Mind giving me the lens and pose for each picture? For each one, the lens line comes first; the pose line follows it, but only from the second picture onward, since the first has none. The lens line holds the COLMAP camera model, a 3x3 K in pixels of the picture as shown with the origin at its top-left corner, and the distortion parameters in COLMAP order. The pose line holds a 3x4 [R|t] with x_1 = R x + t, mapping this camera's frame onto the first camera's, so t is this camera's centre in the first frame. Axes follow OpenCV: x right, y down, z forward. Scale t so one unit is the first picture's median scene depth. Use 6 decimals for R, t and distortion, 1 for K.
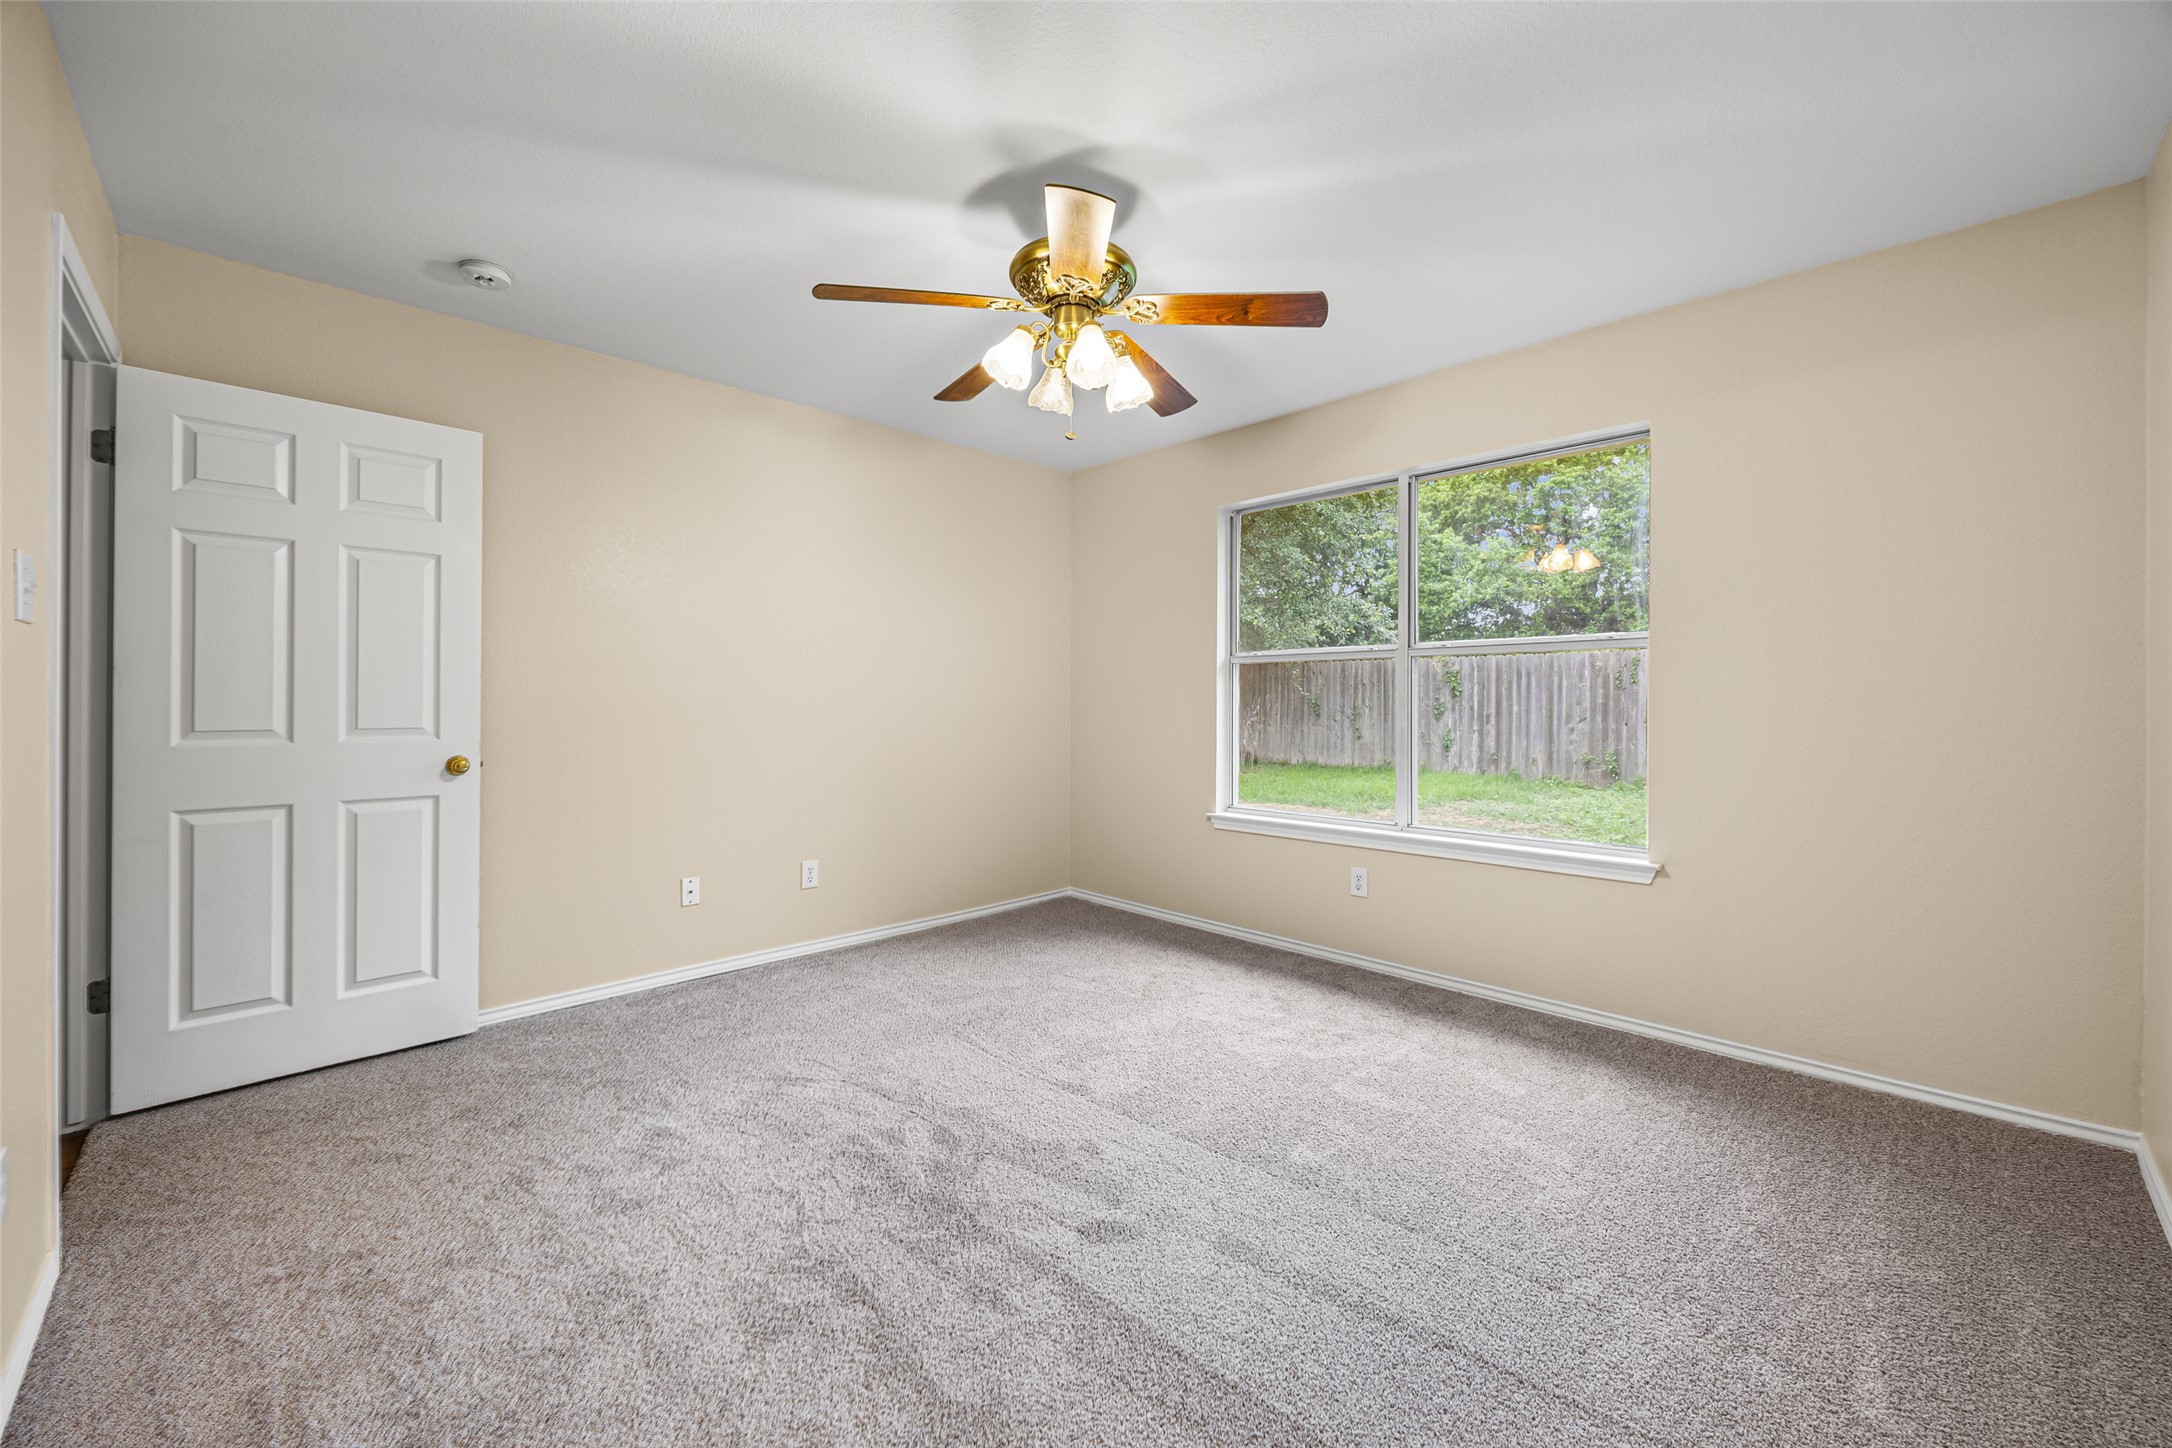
lens RADIAL K [[827.7, 0, 1081.3], [0, 827.7, 700.9], [0, 0, 1]] dist [-0.000292, -0.000035]
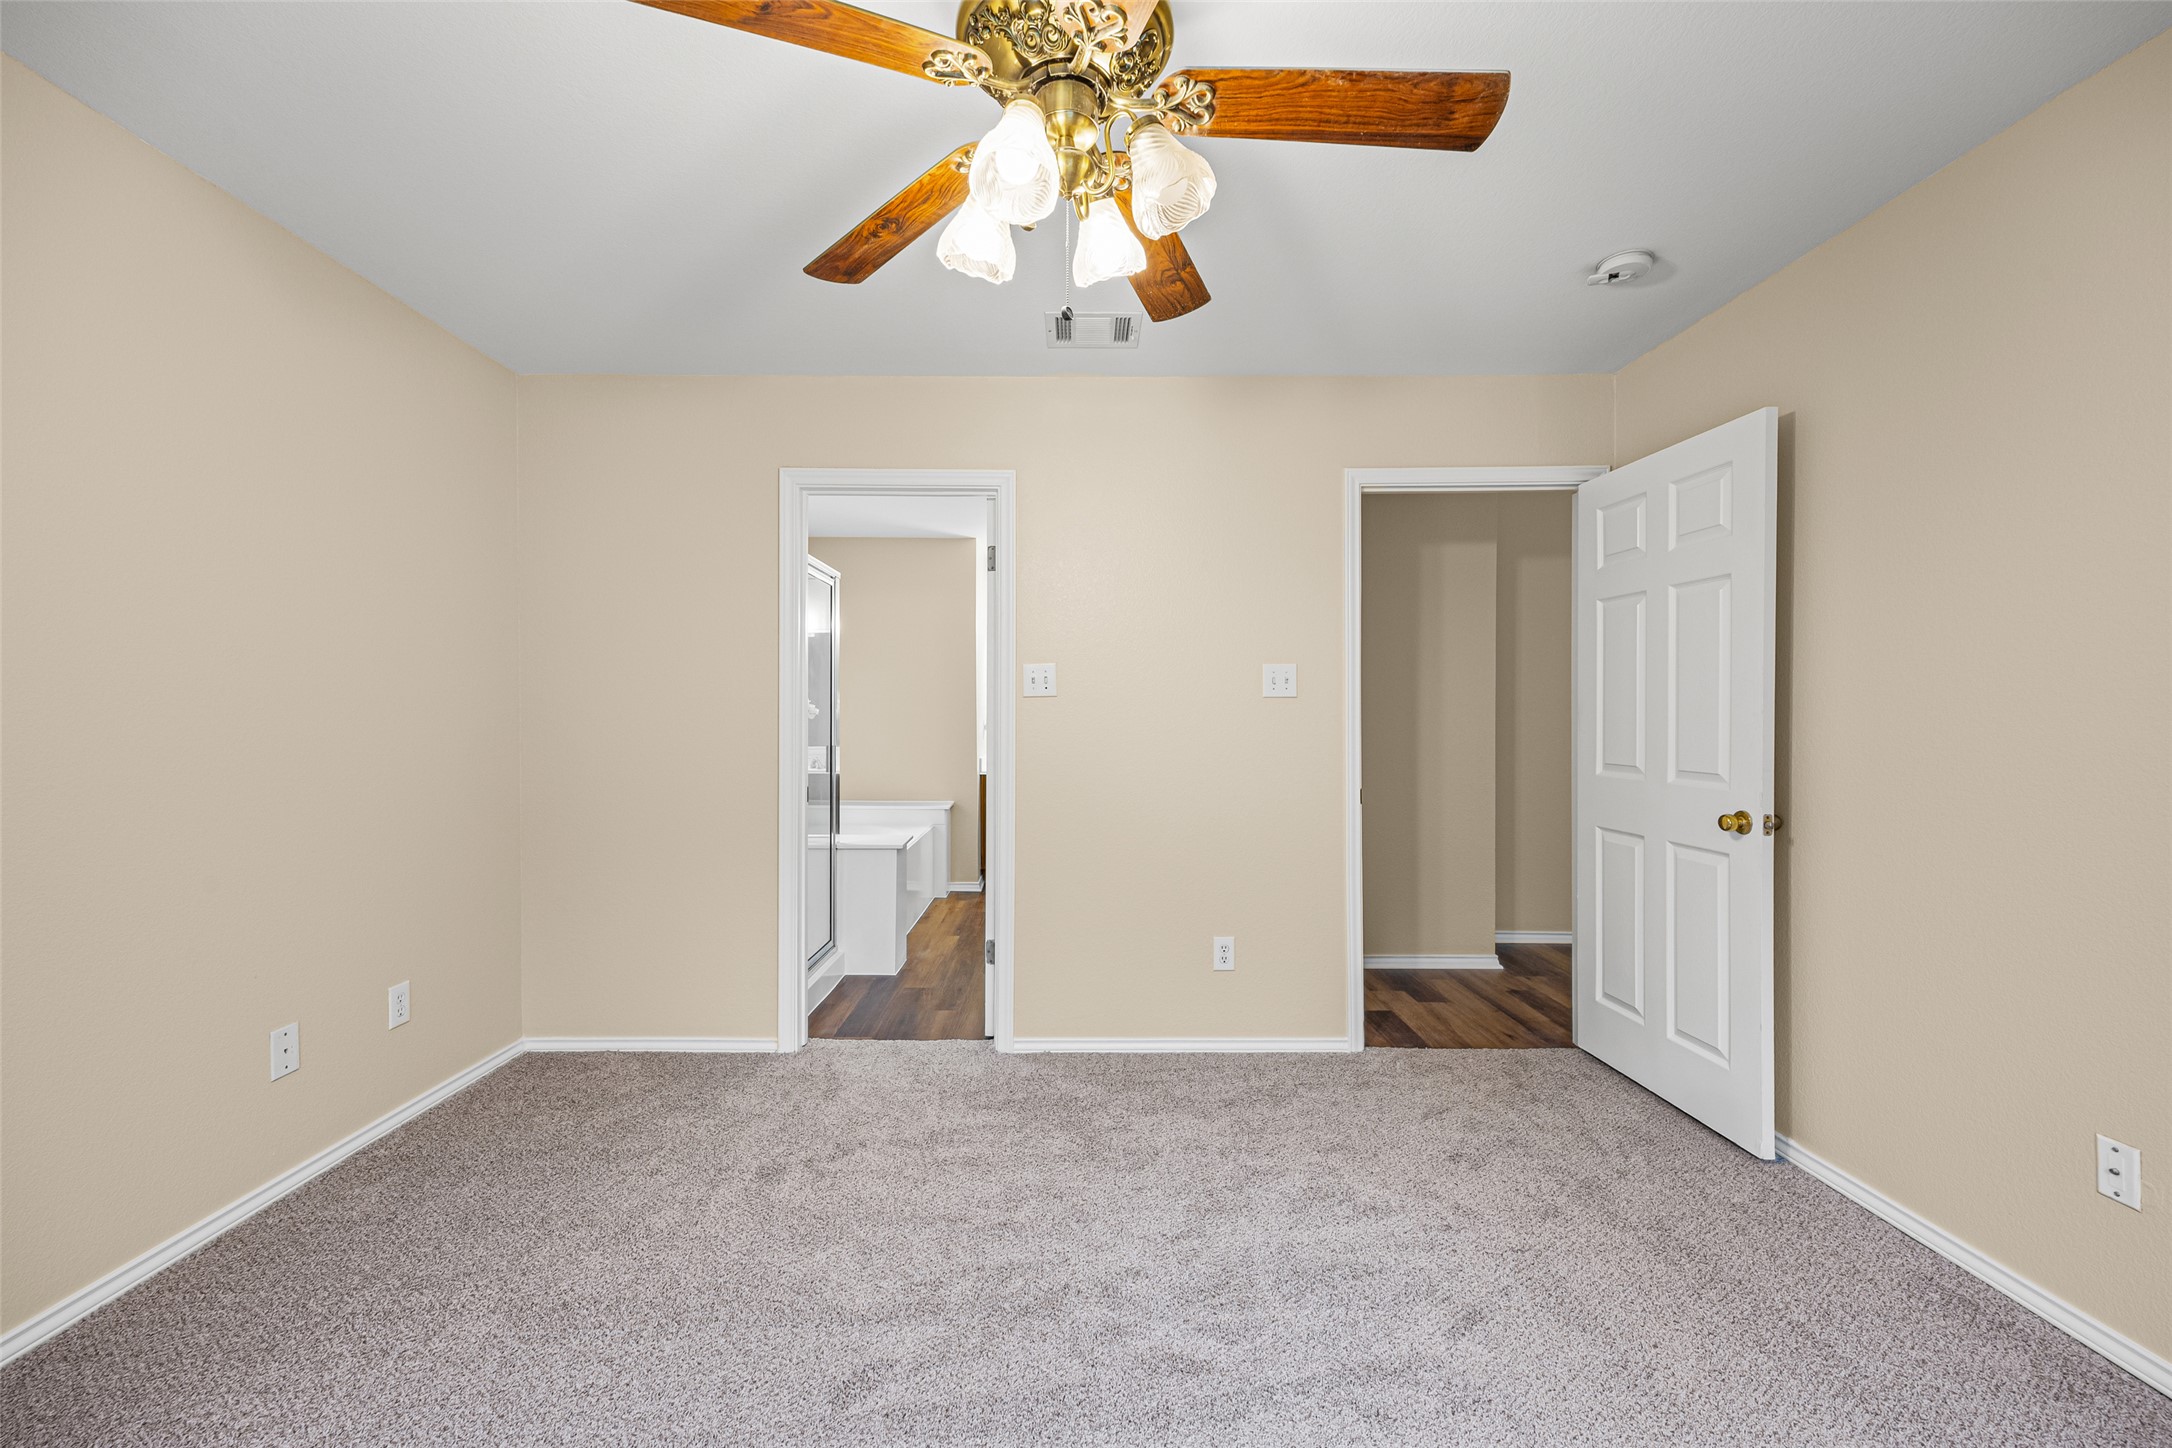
lens RADIAL K [[825.5, 0, 1086.0], [0, 825.5, 724.0], [0, 0, 1]] dist [-0.001034, -0.000133]
pose [[-0.690870, -0.002561, -0.722975, 0.301202], [-0.001957, 0.999997, -0.001672, -0.016764], [0.722977, 0.000260, -0.690872, 1.117097]]
